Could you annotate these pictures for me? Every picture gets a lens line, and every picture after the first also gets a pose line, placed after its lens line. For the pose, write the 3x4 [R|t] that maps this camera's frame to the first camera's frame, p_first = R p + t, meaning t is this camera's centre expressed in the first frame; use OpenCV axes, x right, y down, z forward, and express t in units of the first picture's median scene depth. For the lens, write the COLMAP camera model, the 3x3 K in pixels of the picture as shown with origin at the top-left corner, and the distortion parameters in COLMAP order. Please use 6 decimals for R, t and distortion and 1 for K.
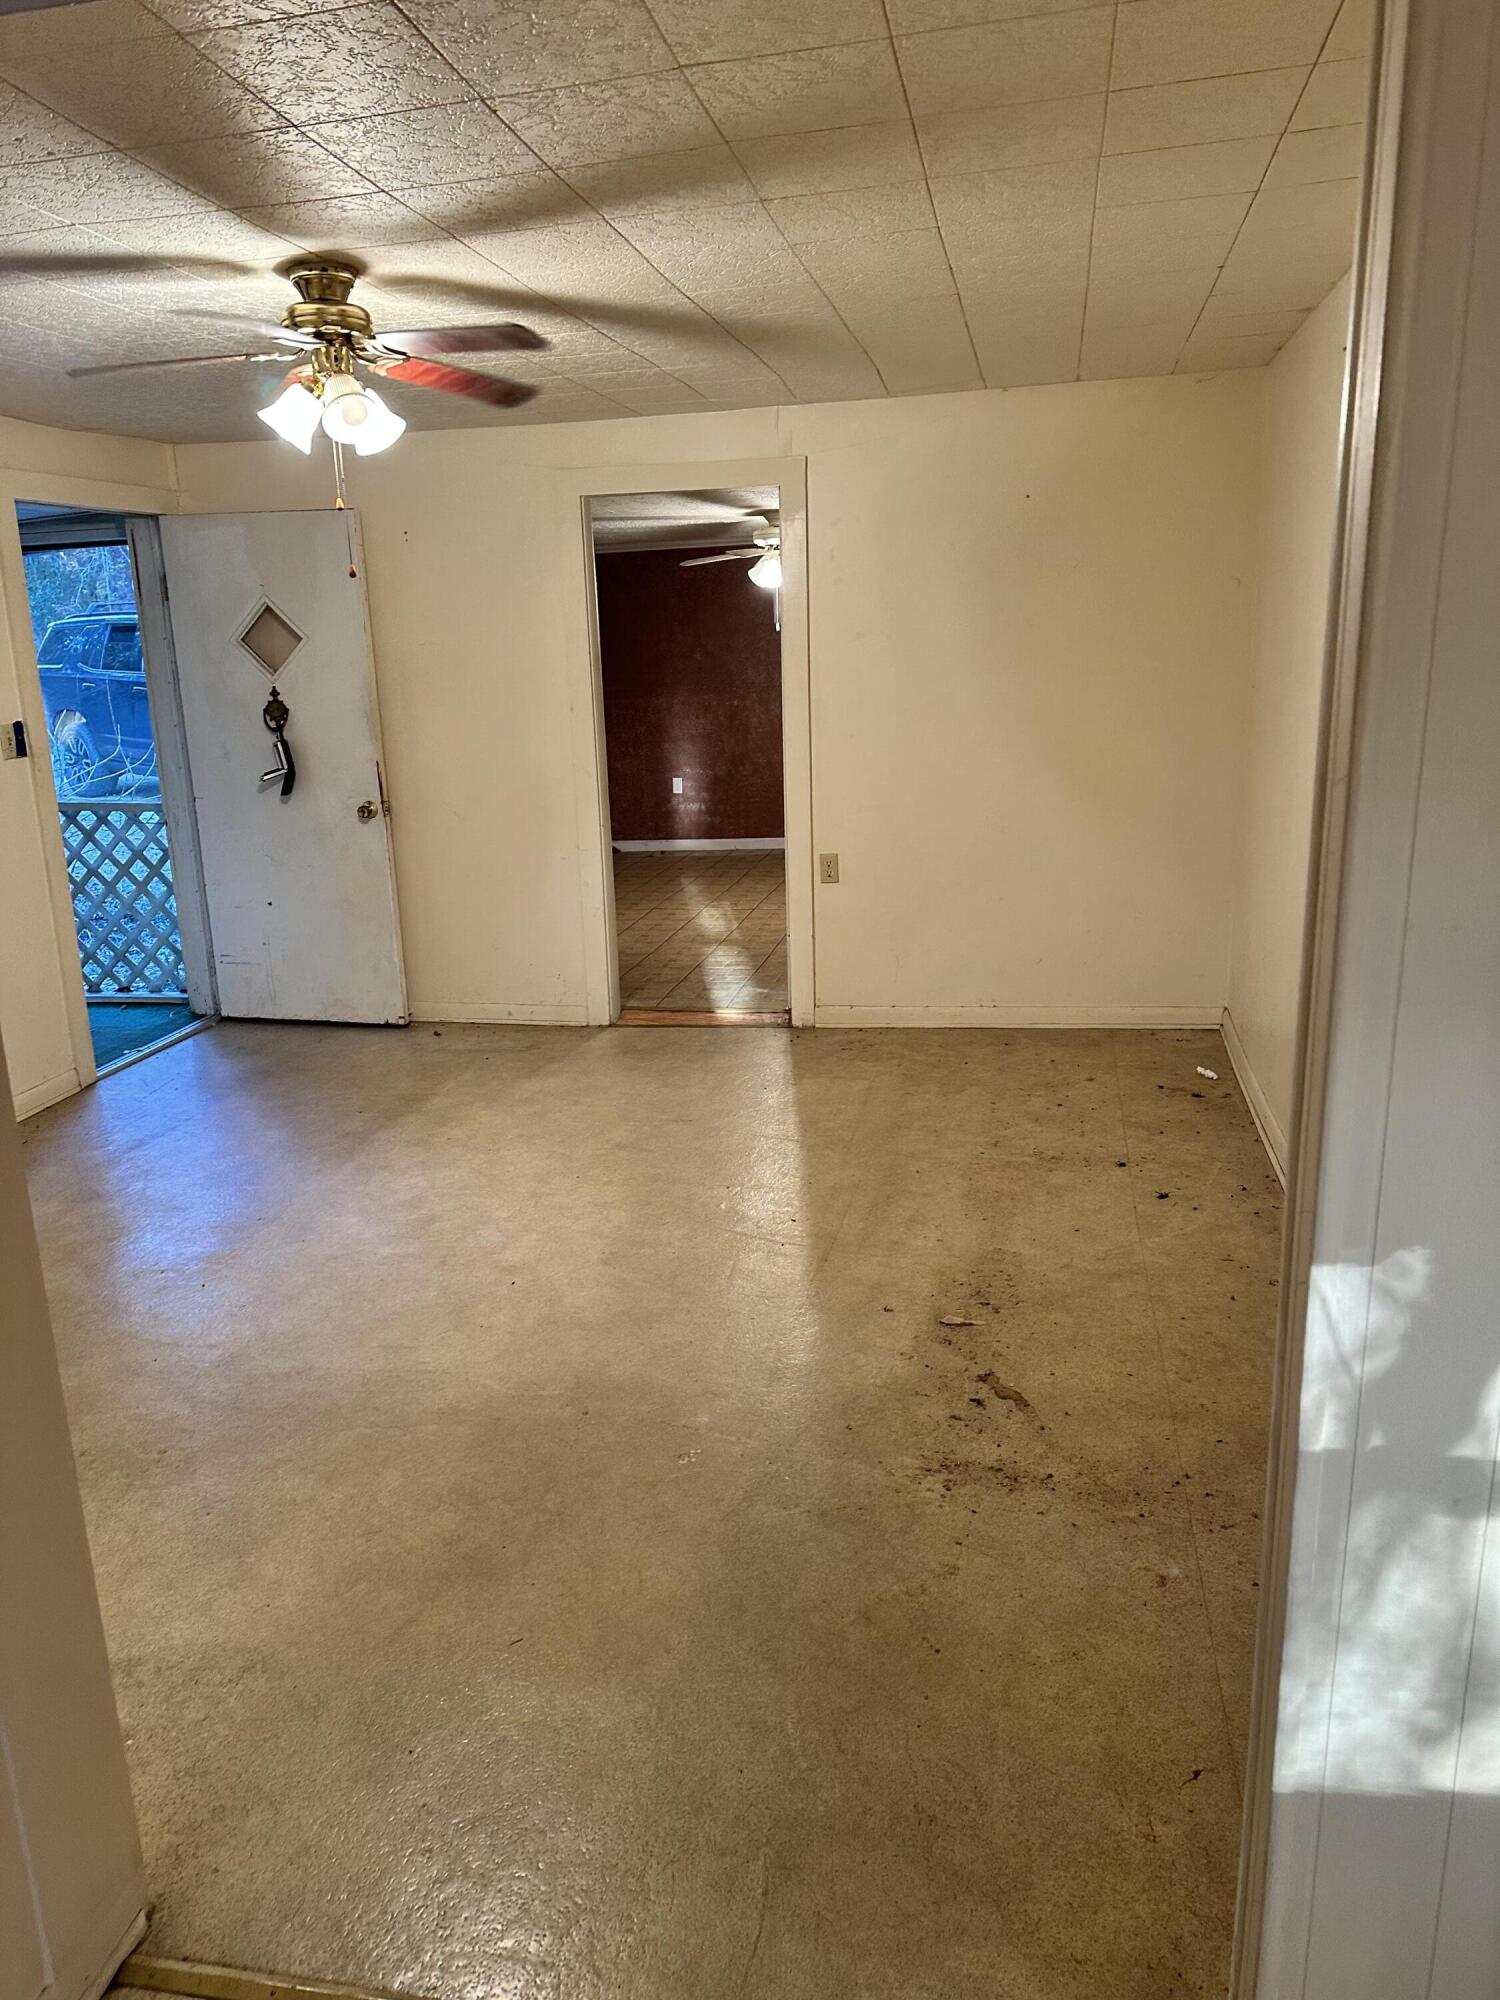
lens RADIAL K [[1396.6, 0, 751.0], [0, 1396.6, 999.1], [0, 0, 1]] dist [0.105503, -0.139387]
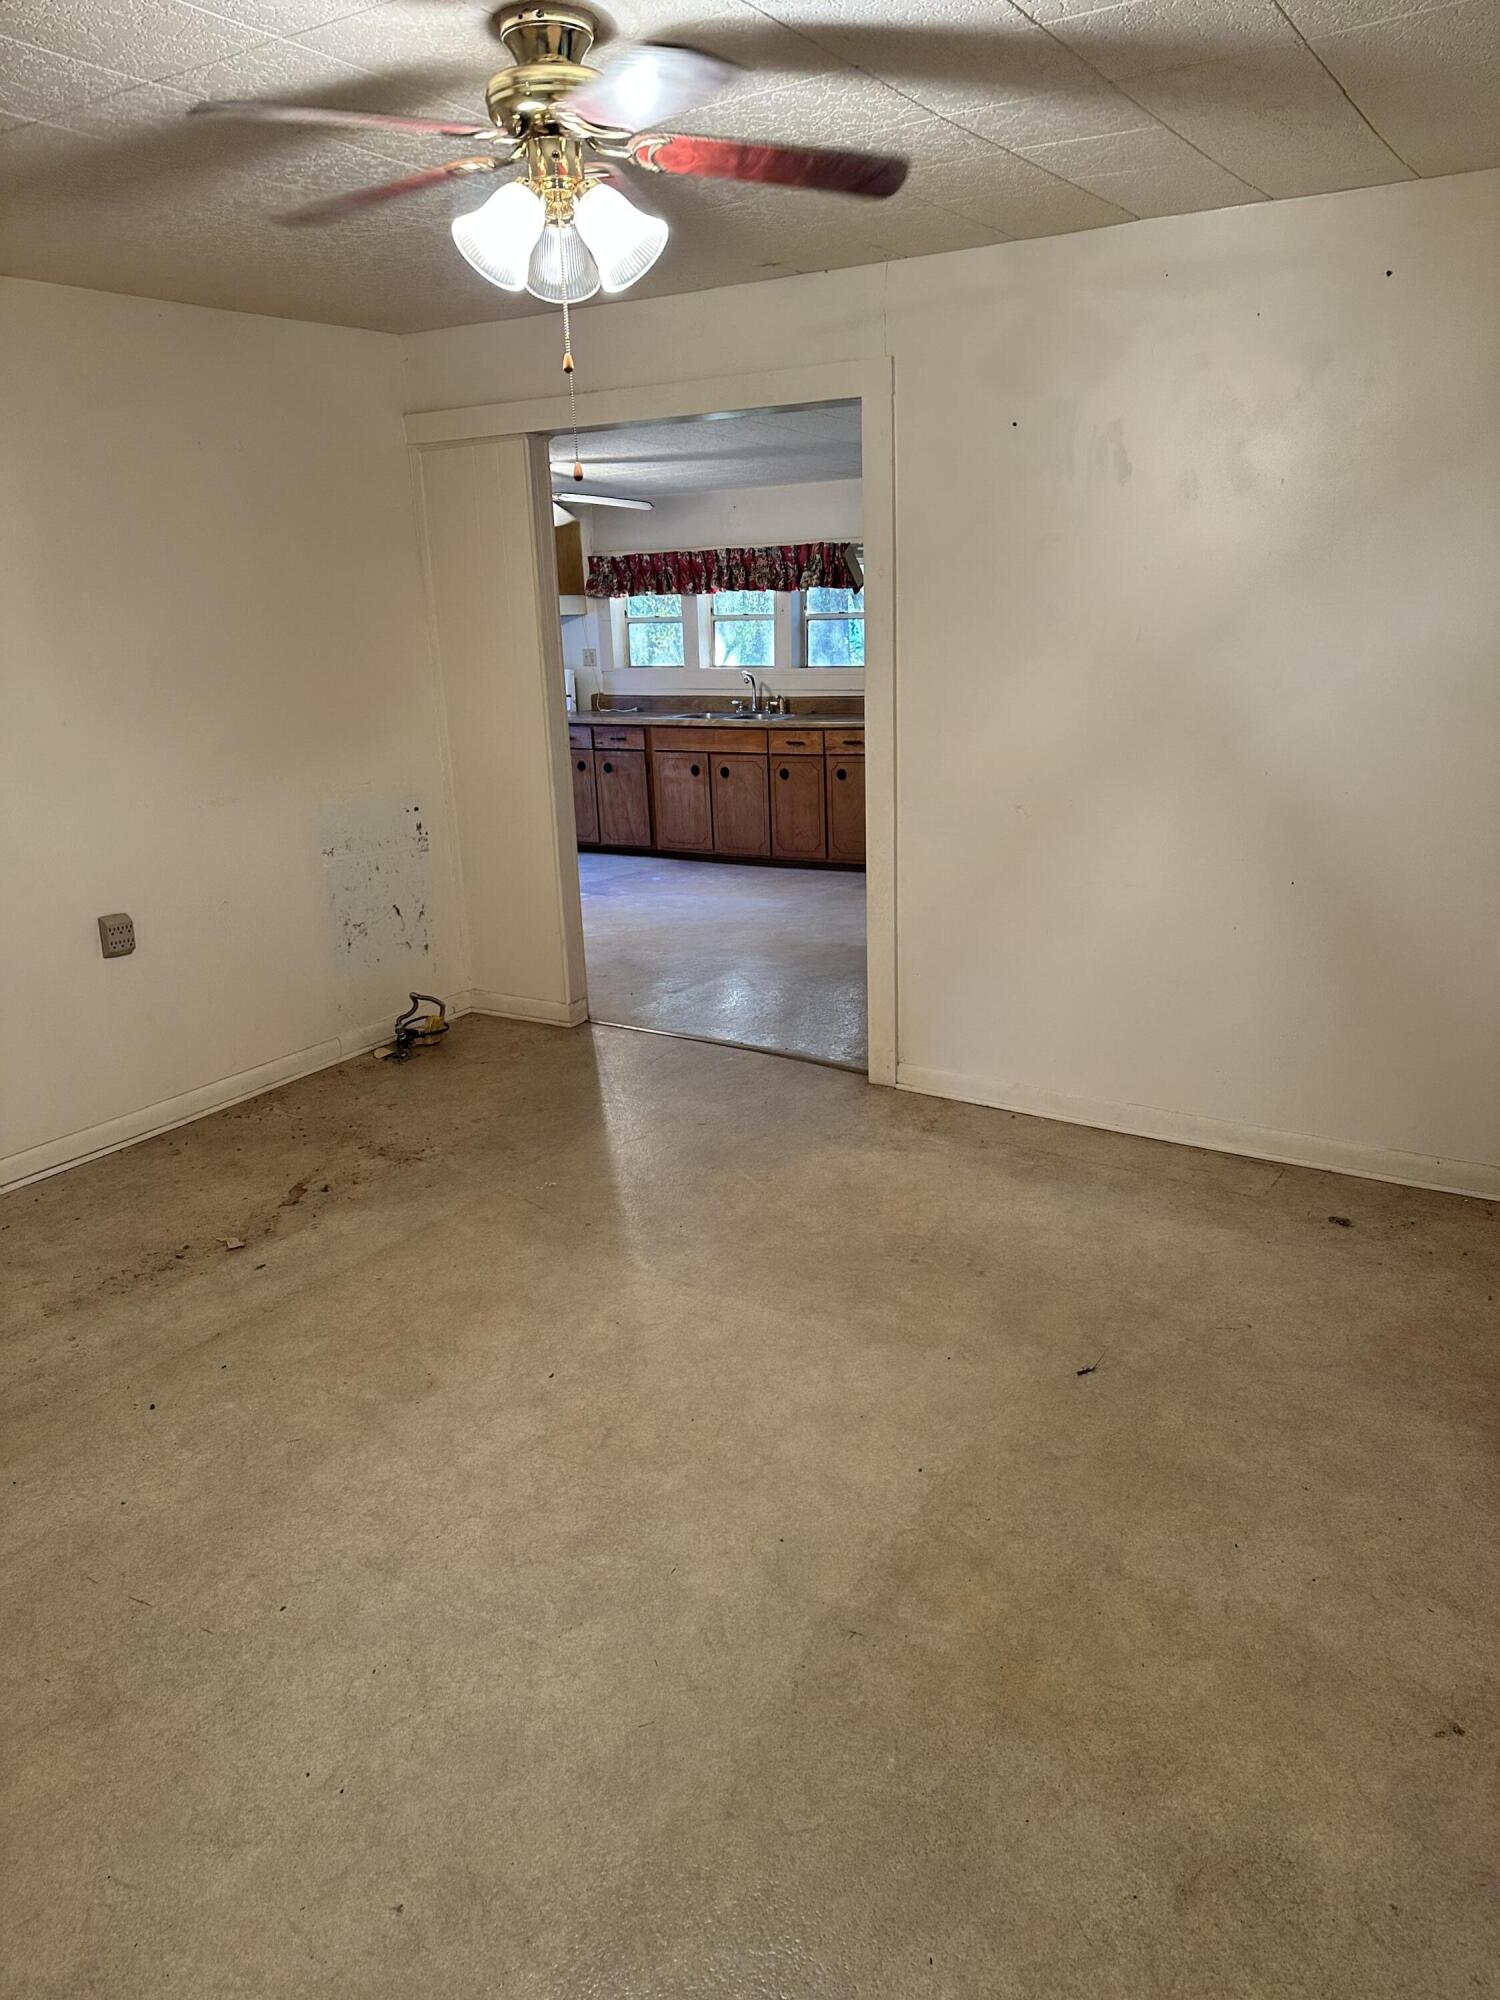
lens RADIAL K [[1396.6, 0, 757.1], [0, 1396.6, 1004.0], [0, 0, 1]] dist [0.105503, -0.139387]
pose [[-0.931115, -0.042930, 0.362189, -0.643871], [0.143090, 0.870436, 0.471027, -0.405302], [-0.335484, 0.490406, -0.804334, 1.710612]]
